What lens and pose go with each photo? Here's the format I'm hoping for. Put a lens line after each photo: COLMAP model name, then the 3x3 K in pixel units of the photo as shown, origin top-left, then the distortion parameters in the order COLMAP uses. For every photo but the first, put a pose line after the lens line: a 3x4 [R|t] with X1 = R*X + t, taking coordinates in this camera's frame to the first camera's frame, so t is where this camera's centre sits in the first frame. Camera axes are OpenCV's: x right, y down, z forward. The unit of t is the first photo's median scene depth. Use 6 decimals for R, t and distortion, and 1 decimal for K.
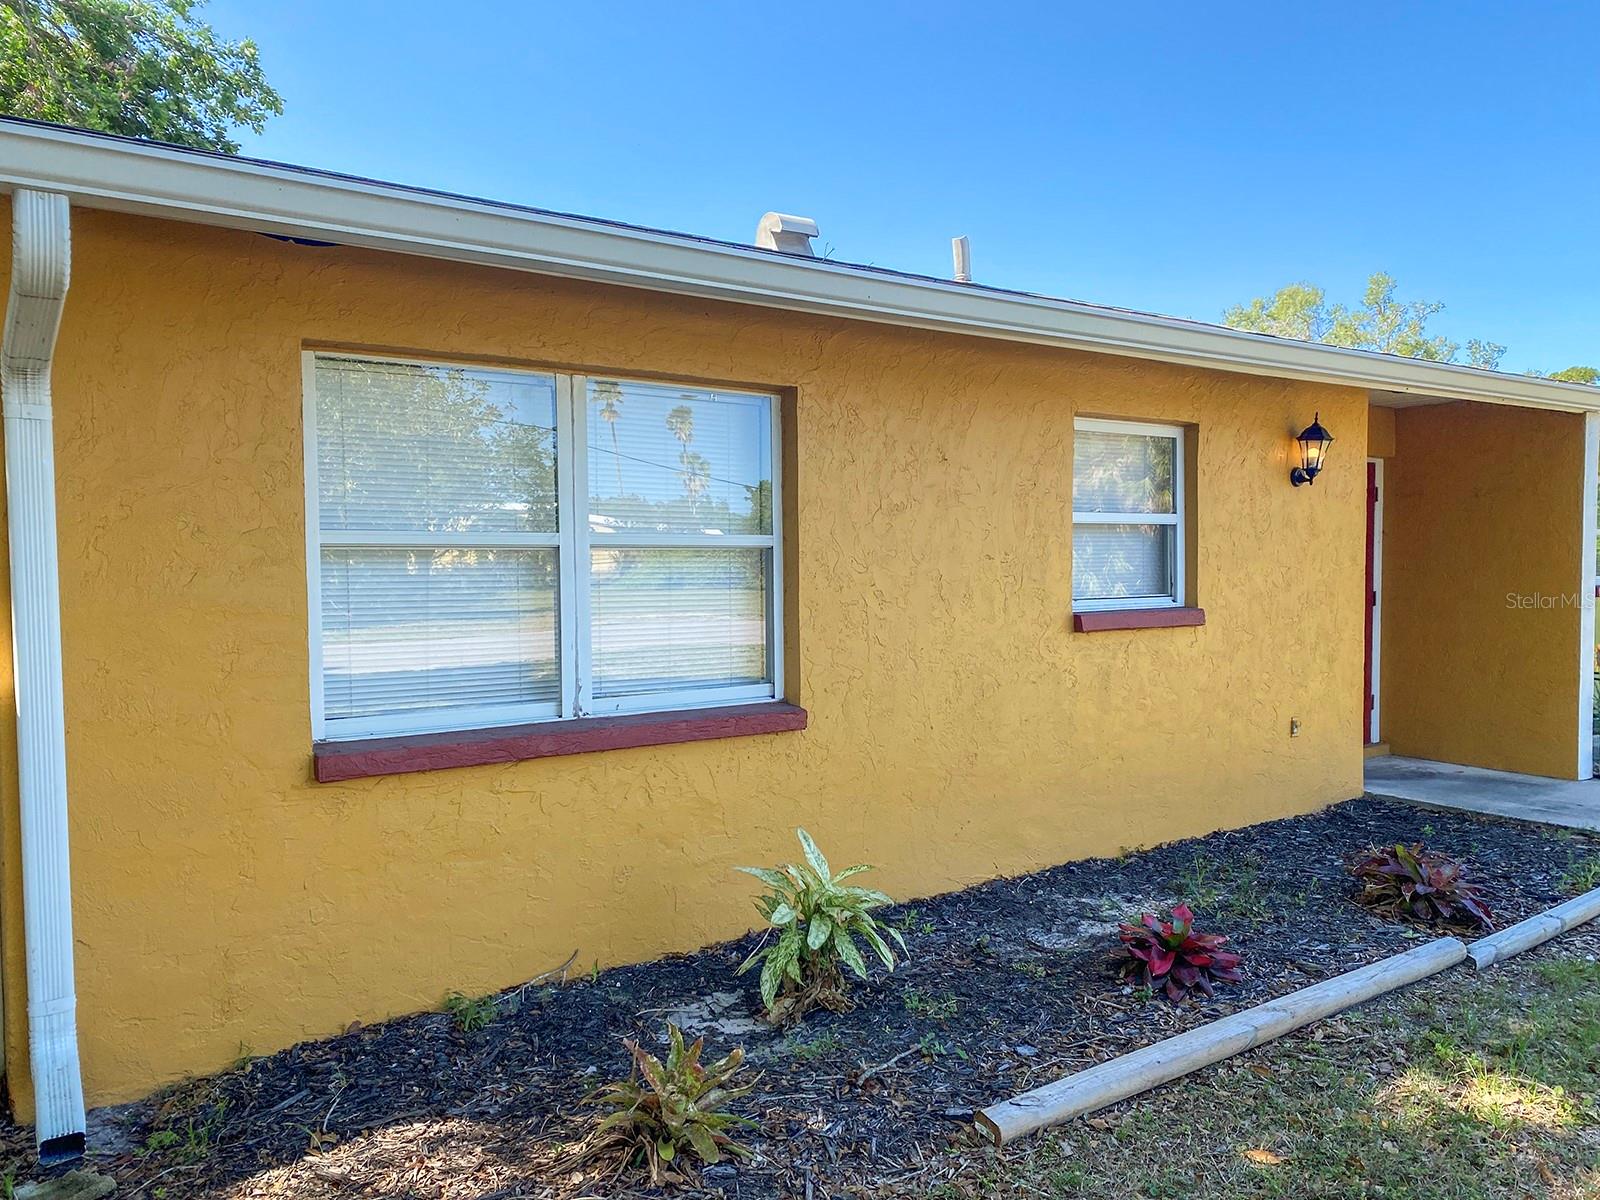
lens RADIAL K [[1231.7, 0, 800.0], [0, 1231.7, 600.0], [0, 0, 1]] dist [0.002417, 0.002159]
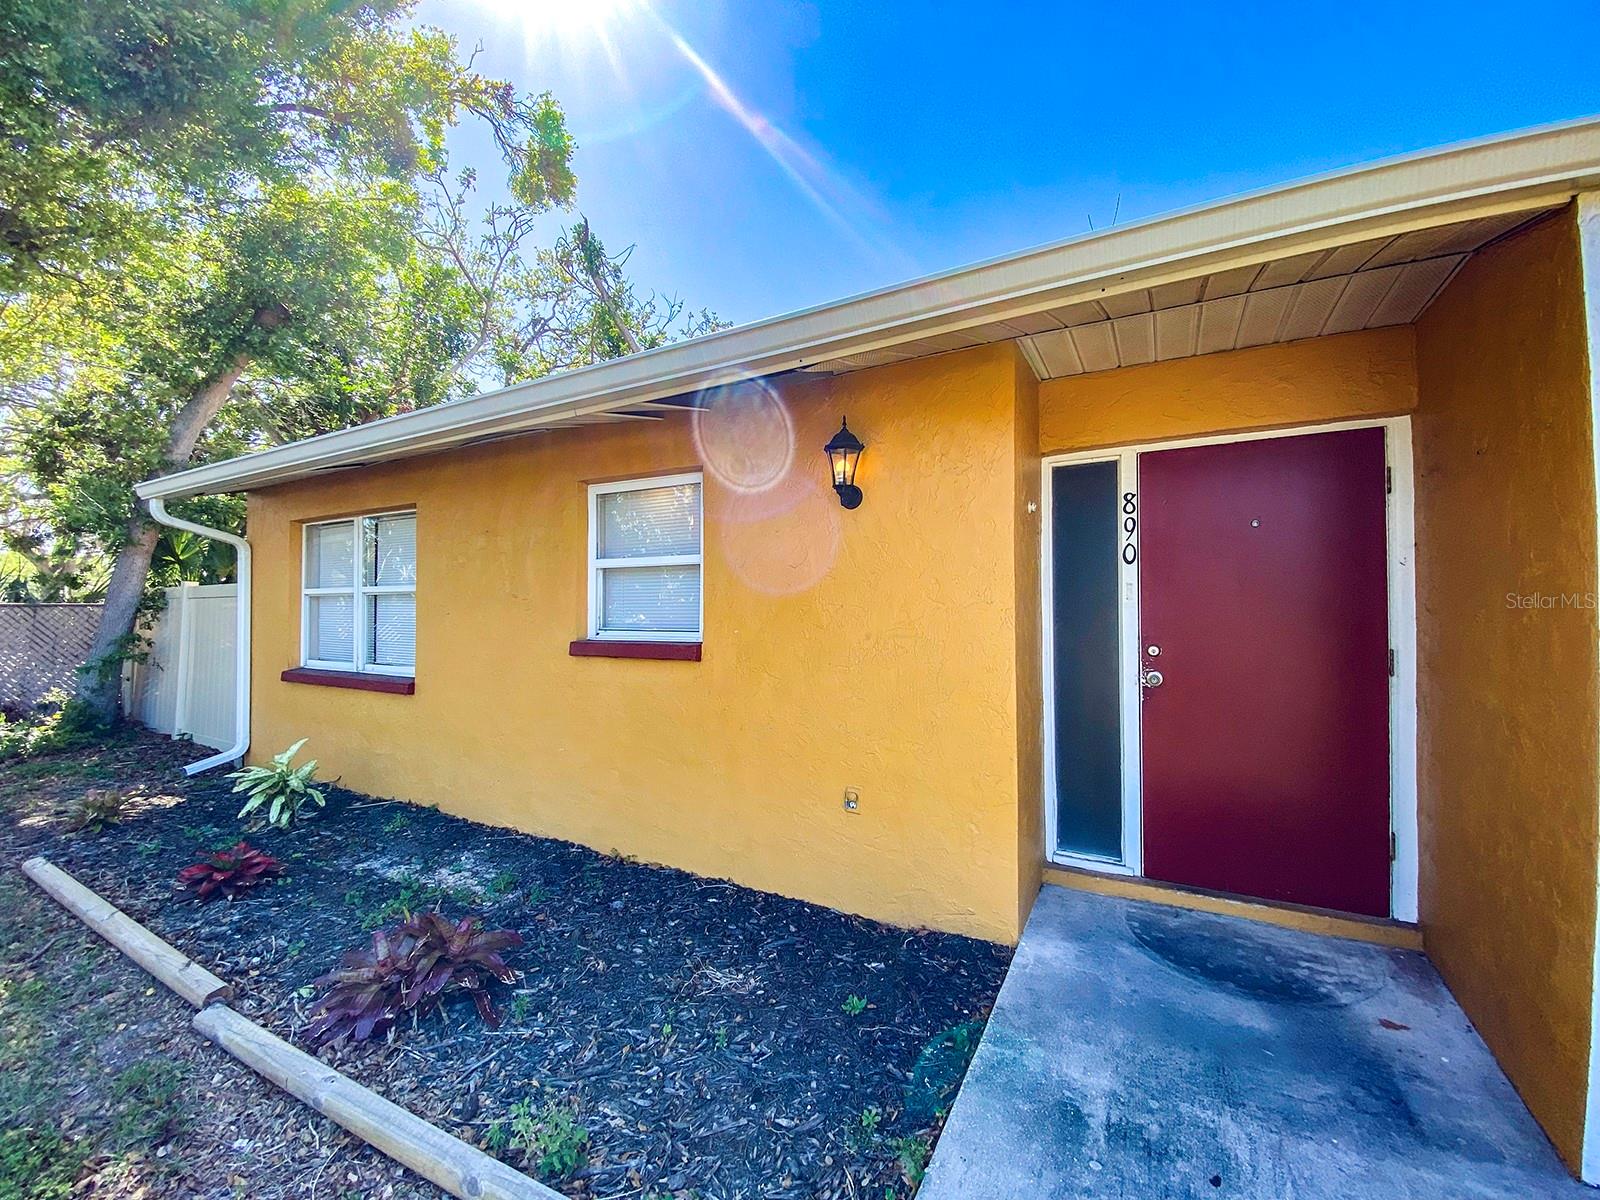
lens RADIAL K [[648.6, 0, 801.4], [0, 648.6, 602.1], [0, 0, 1]] dist [0.017848, -0.018926]
pose [[0.420132, -0.016568, -0.907312, 0.977754], [-0.038341, 0.998616, -0.035989, -0.013793], [0.906653, 0.049907, 0.418915, 0.993058]]
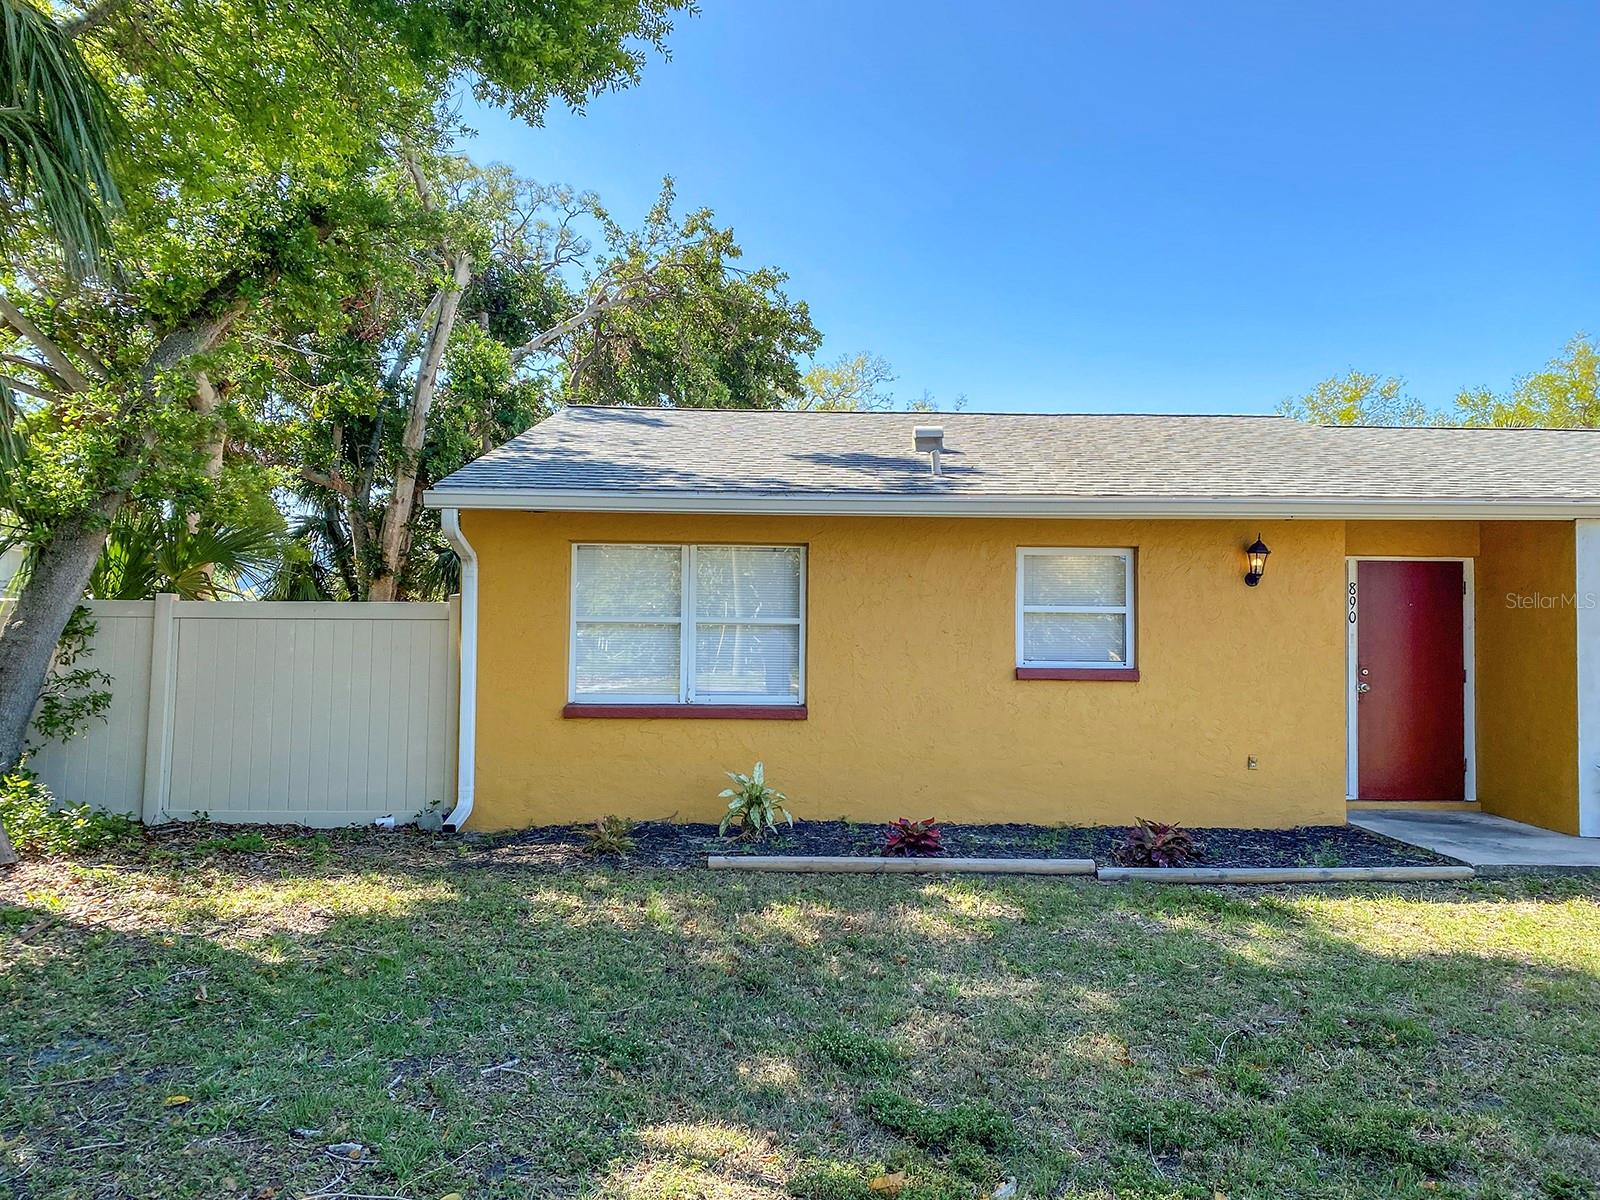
lens RADIAL K [[1231.7, 0, 800.0], [0, 1231.7, 600.0], [0, 0, 1]] dist [0.002417, 0.002159]
pose [[0.816419, -0.005678, -0.577433, 0.983852], [-0.036925, 0.997392, -0.062015, 0.034183], [0.576279, 0.071952, 0.814080, -0.518134]]
